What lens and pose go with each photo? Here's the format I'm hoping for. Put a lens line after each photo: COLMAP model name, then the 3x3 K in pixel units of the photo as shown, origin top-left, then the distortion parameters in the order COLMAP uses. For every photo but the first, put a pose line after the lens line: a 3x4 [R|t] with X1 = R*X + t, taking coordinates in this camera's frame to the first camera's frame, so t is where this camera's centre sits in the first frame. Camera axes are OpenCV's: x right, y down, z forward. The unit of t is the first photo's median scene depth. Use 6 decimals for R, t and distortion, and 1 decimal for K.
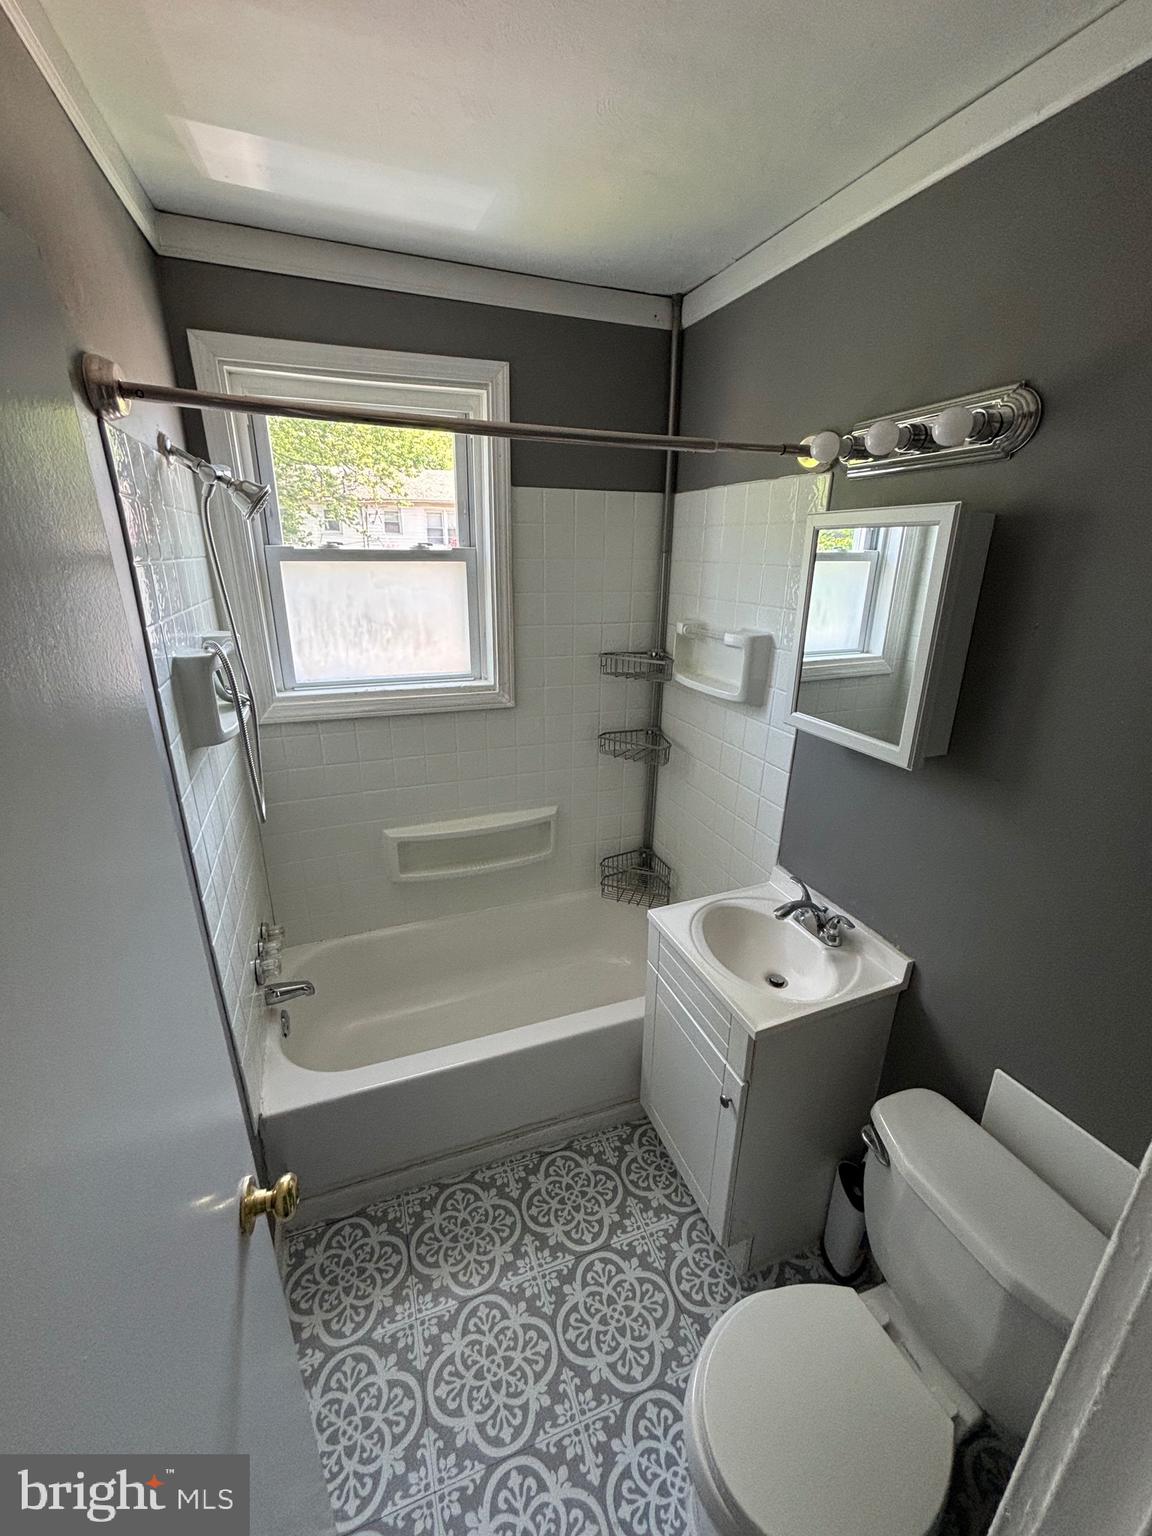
lens RADIAL K [[612.6, 0, 576.0], [0, 612.6, 768.0], [0, 0, 1]] dist [0.000800, 0.000037]
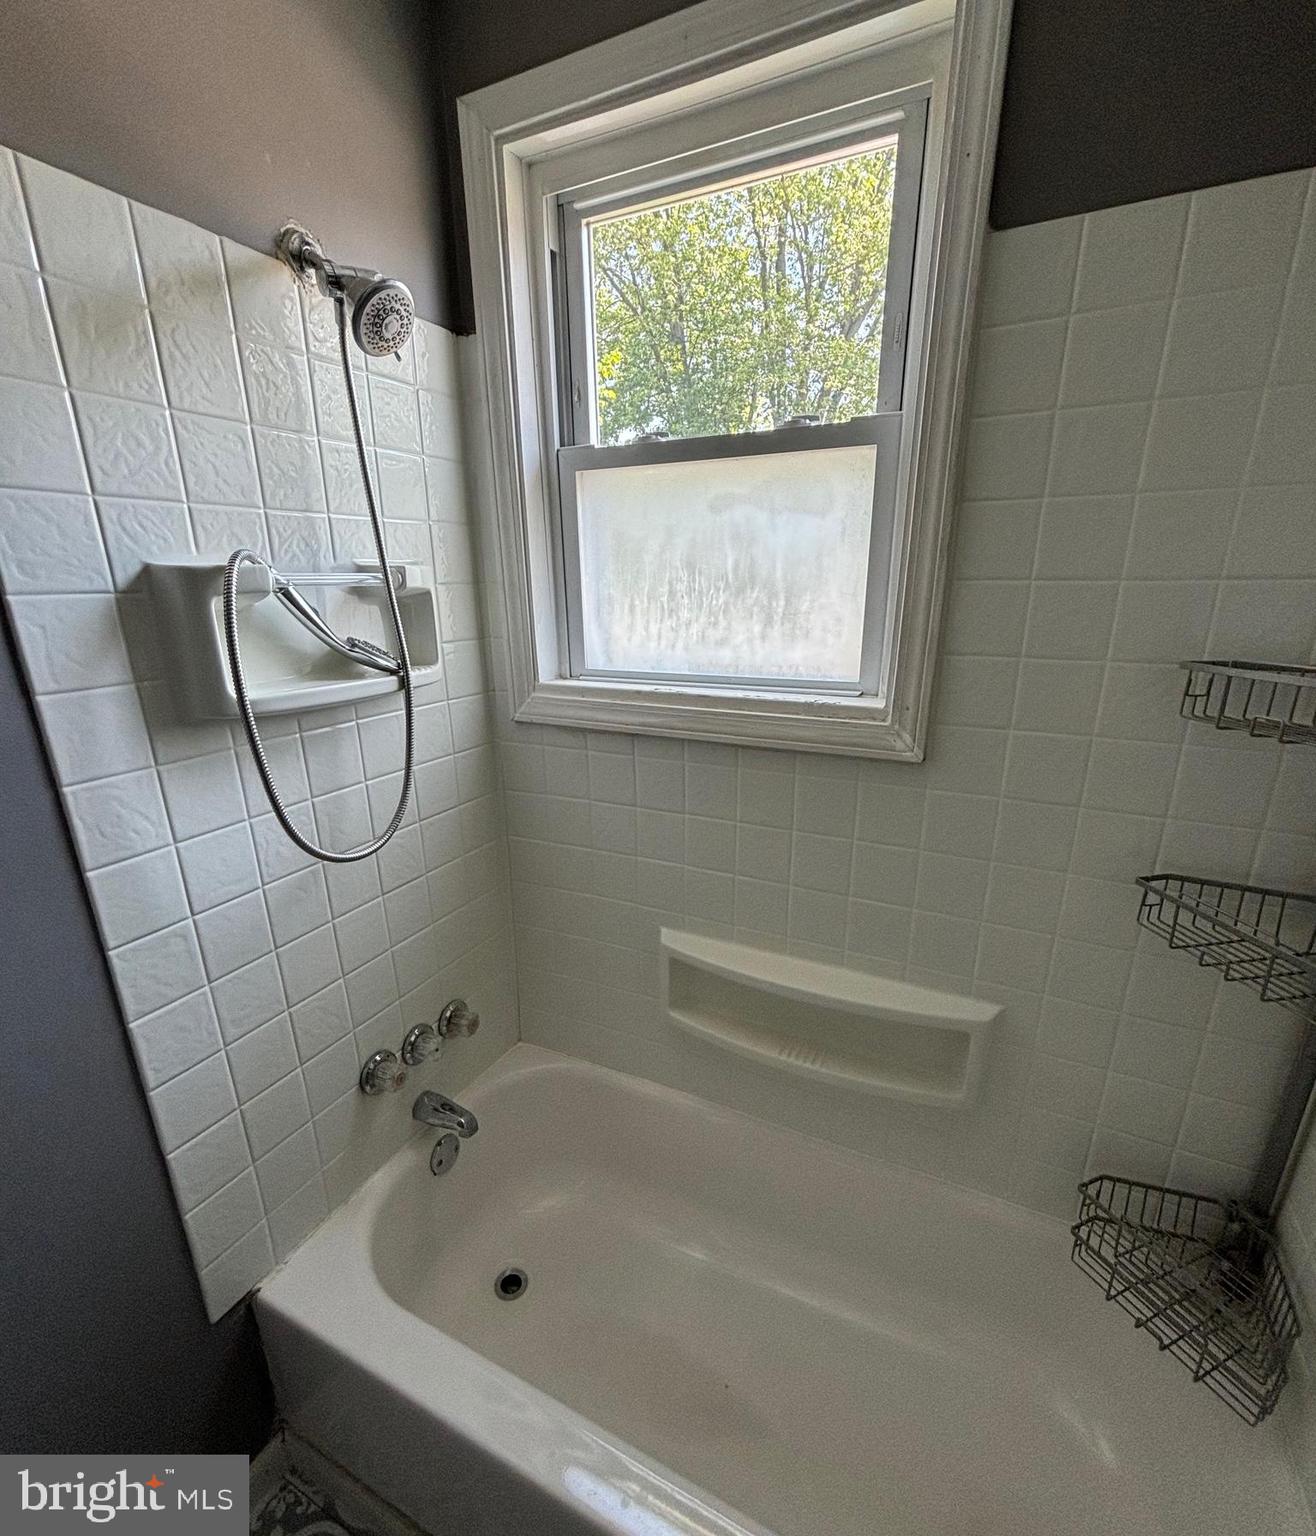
lens RADIAL K [[699.4, 0, 657.9], [0, 699.4, 796.8], [0, 0, 1]] dist [-0.000541, -0.000041]
pose [[0.678190, 0.205408, -0.705597, 0.147319], [-0.222146, 0.972526, 0.069597, -0.074155], [0.700507, 0.109546, 0.705188, 0.544136]]
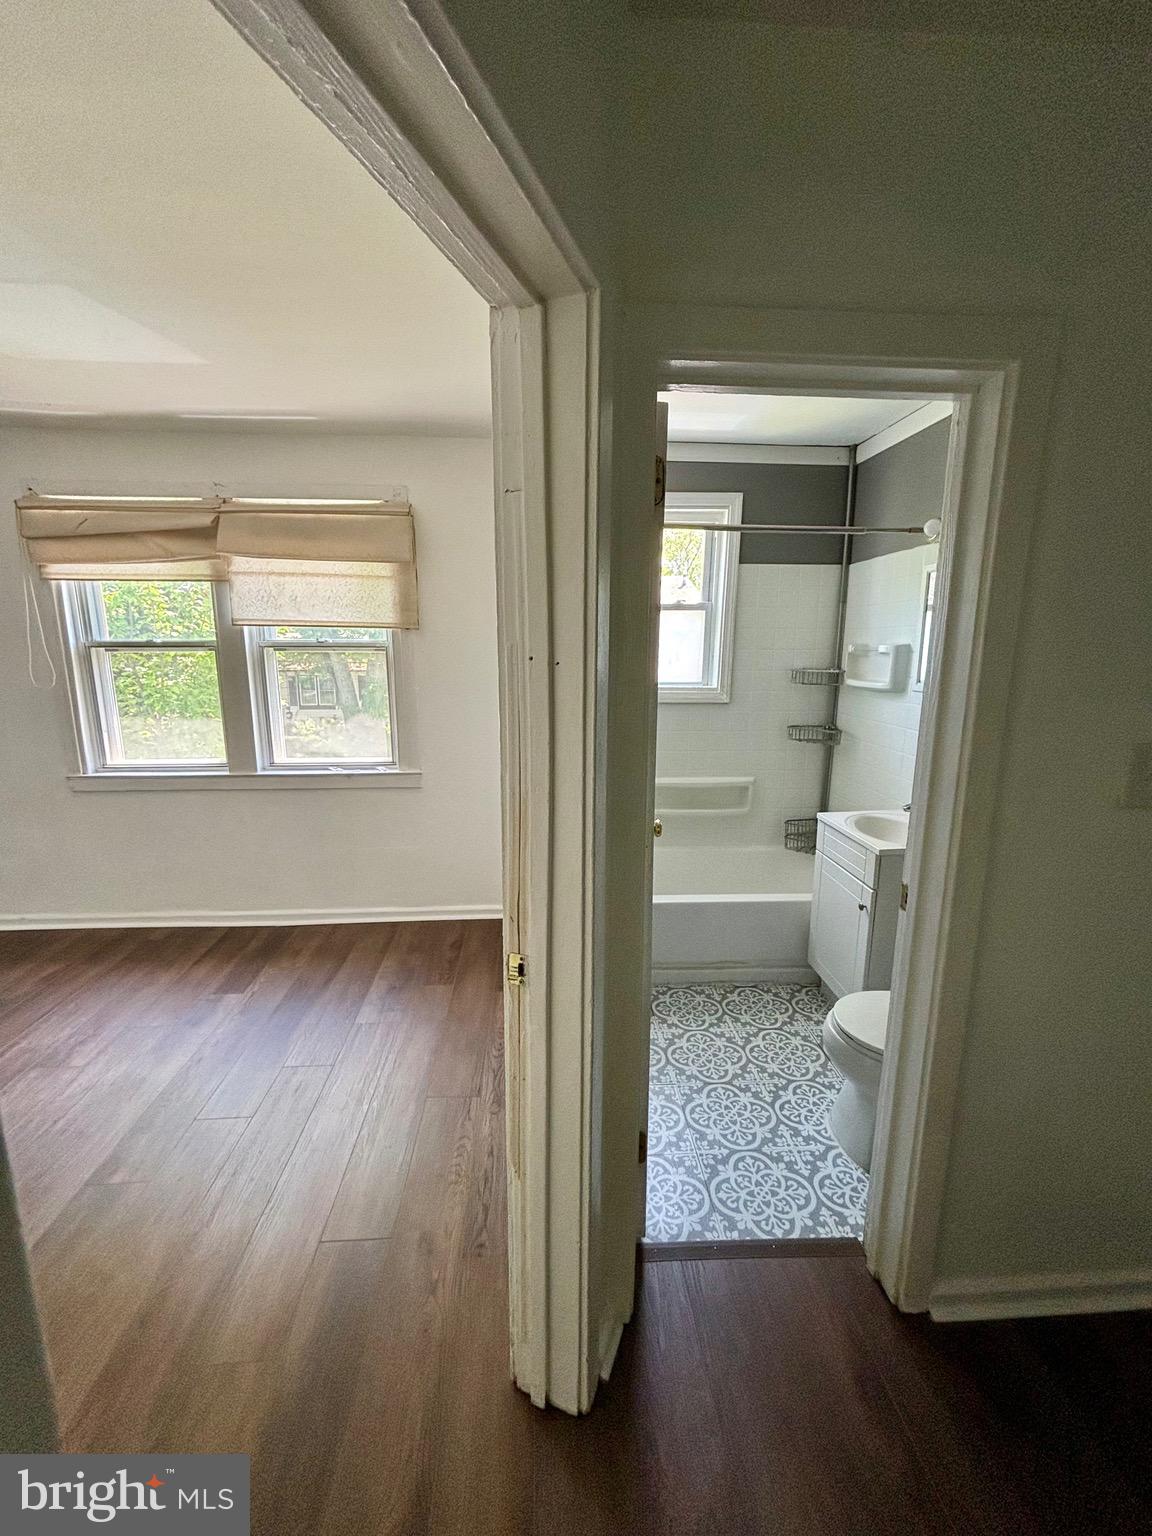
lens RADIAL K [[624.3, 0, 576.0], [0, 624.3, 768.0], [0, 0, 1]] dist [-0.000290, 0.000015]
pose [[0.957534, 0.050708, -0.283827, -0.021969], [-0.091256, 0.987105, -0.131511, 0.316337], [0.273498, 0.151828, 0.949814, -0.571903]]
